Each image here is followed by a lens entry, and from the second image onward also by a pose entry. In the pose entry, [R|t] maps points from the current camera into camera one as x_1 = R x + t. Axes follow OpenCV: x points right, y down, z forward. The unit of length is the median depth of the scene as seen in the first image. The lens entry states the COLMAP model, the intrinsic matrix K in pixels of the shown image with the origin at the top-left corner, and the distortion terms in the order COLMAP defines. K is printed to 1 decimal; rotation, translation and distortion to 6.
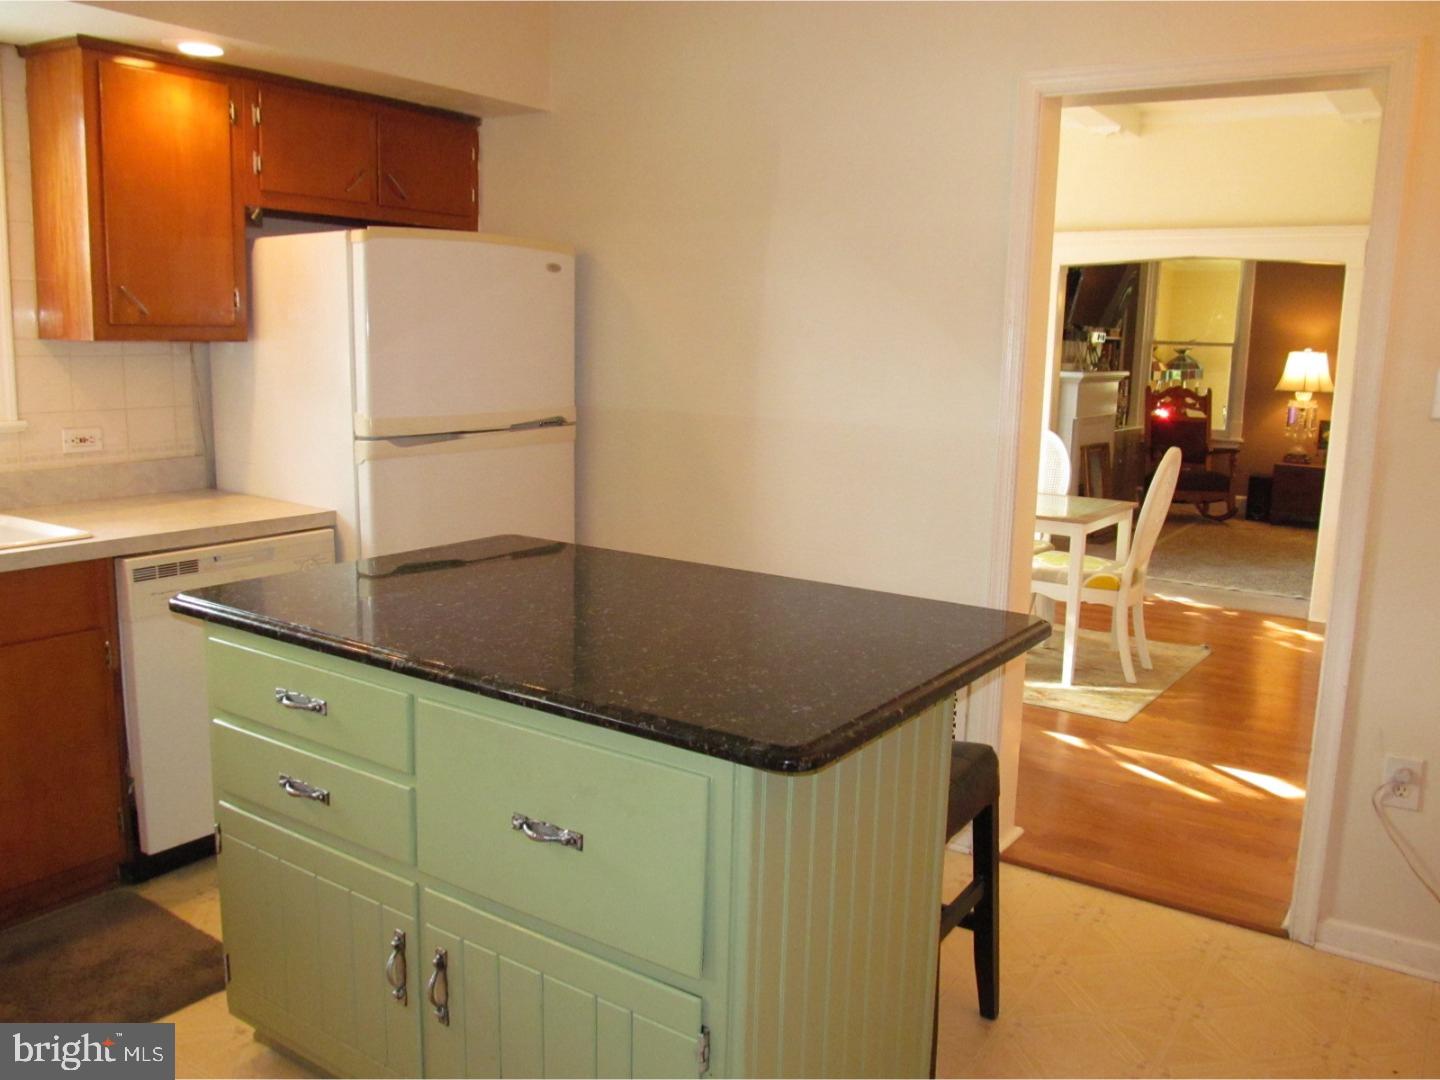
lens RADIAL K [[1189.9, 0, 715.1], [0, 1189.9, 536.1], [0, 0, 1]] dist [-0.063504, 0.024515]
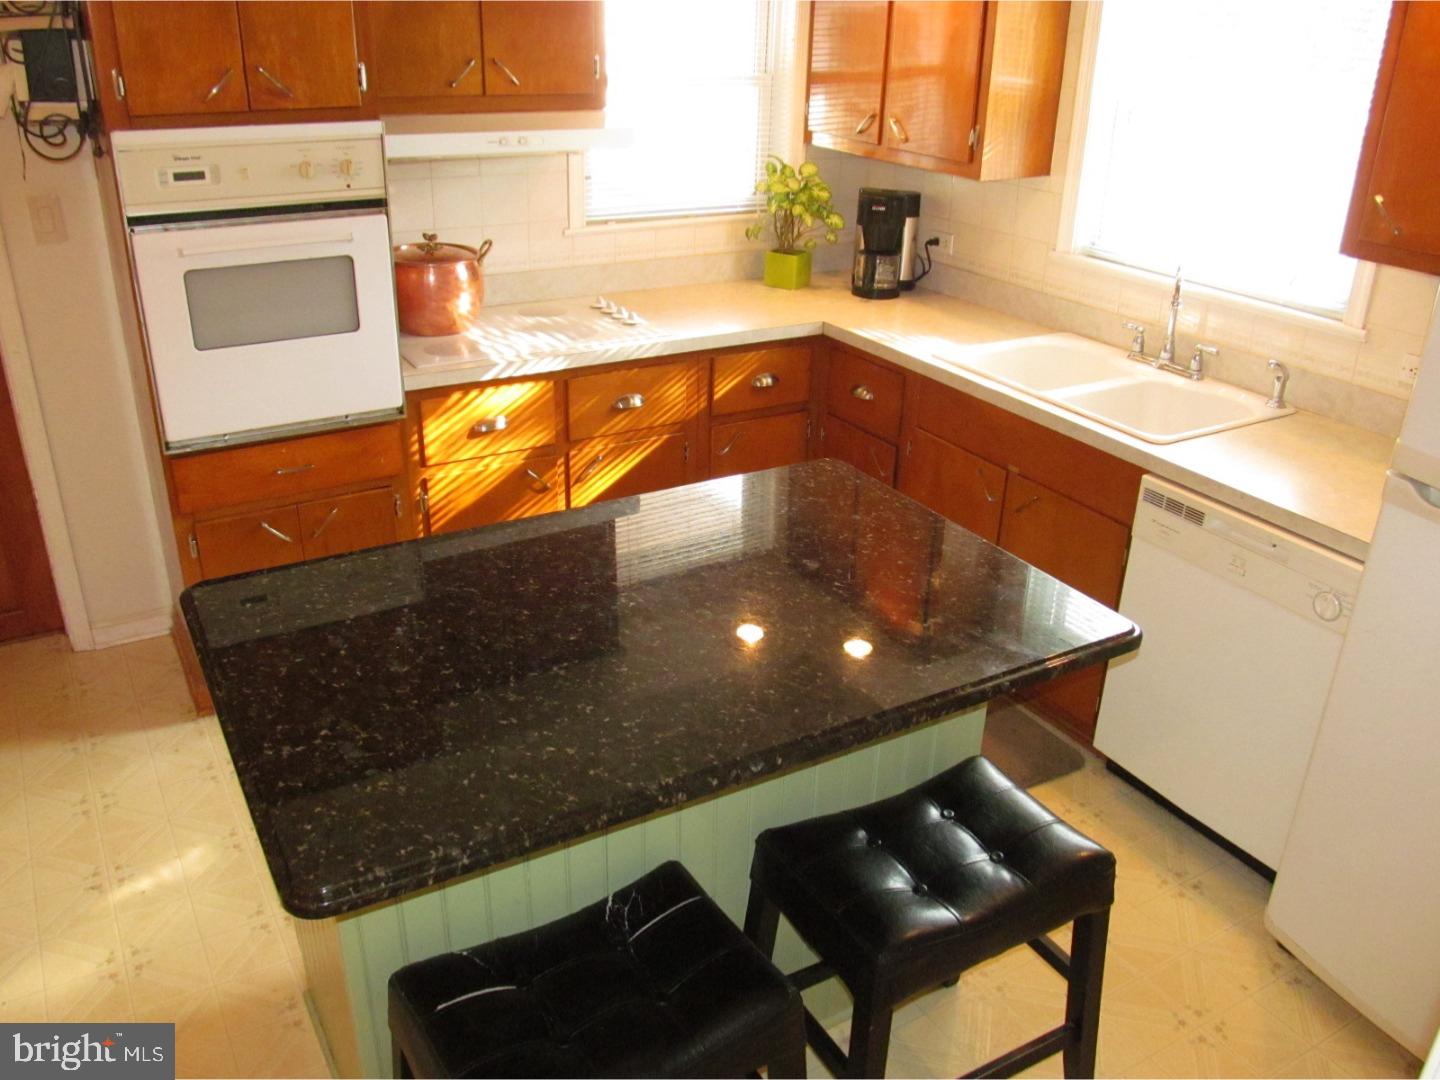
lens RADIAL K [[1189.9, 0, 715.1], [0, 1189.9, 536.1], [0, 0, 1]] dist [-0.063504, 0.024515]
pose [[-0.426246, 0.347693, -0.835119, 0.421111], [-0.180559, 0.871907, 0.455167, -0.275155], [0.886405, 0.344802, -0.308867, 0.872165]]
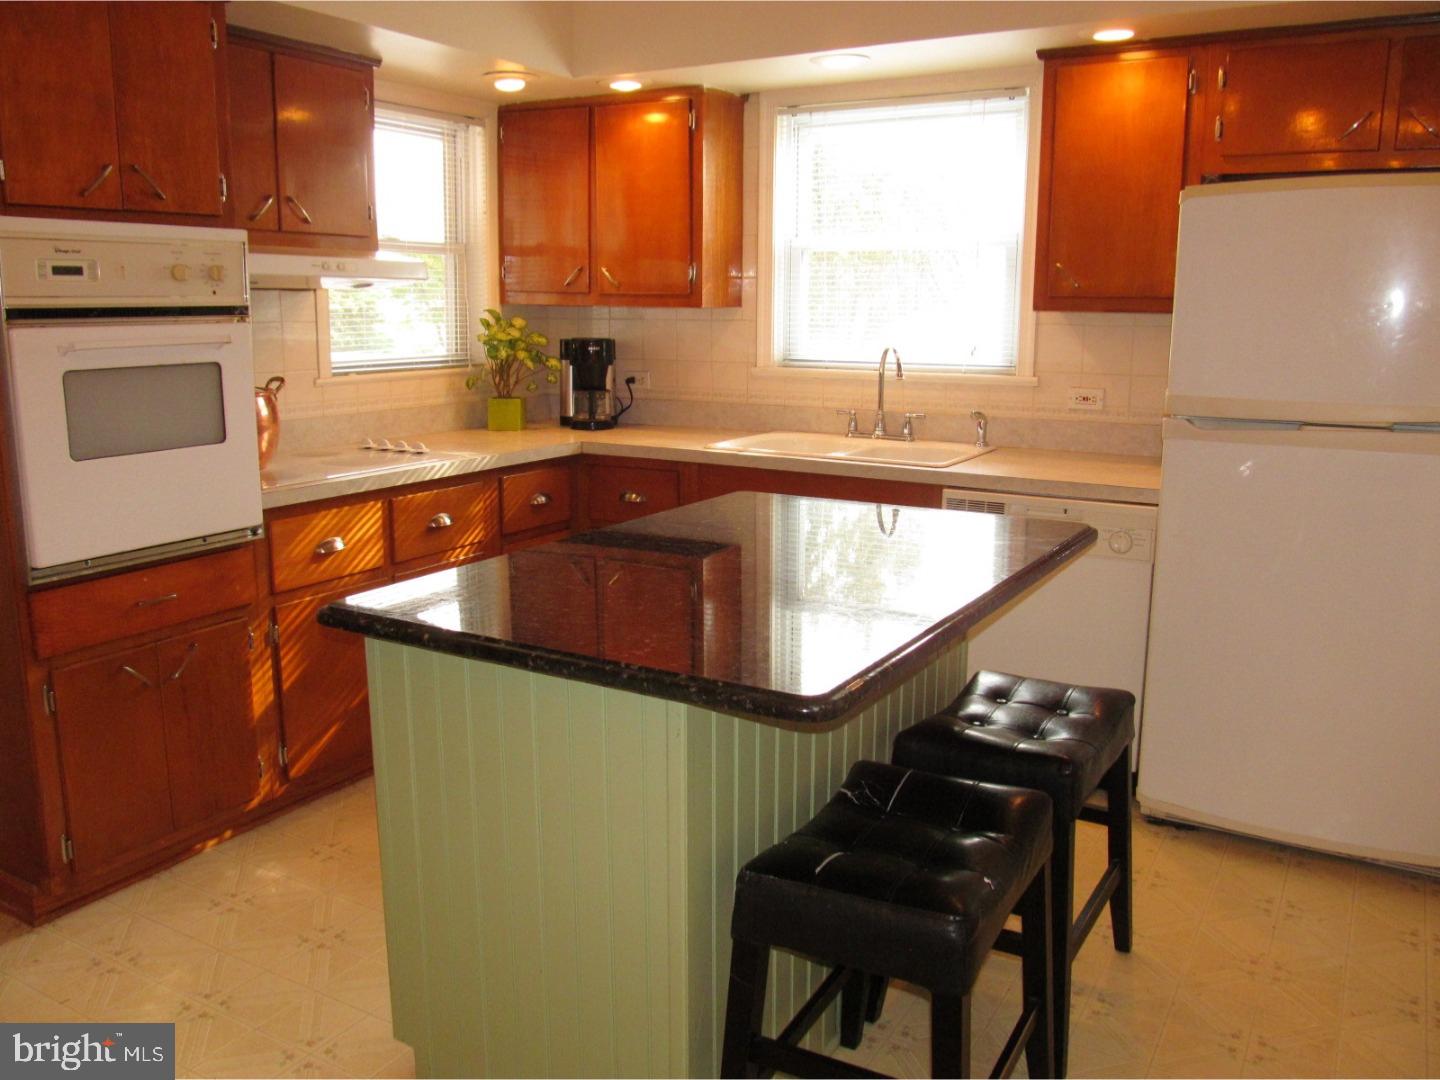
lens RADIAL K [[1189.9, 0, 715.1], [0, 1189.9, 536.1], [0, 0, 1]] dist [-0.063504, 0.024515]
pose [[0.065828, 0.173395, -0.982650, 0.609227], [-0.167830, 0.972680, 0.160393, -0.078177], [0.983616, 0.154360, 0.093130, 0.572423]]
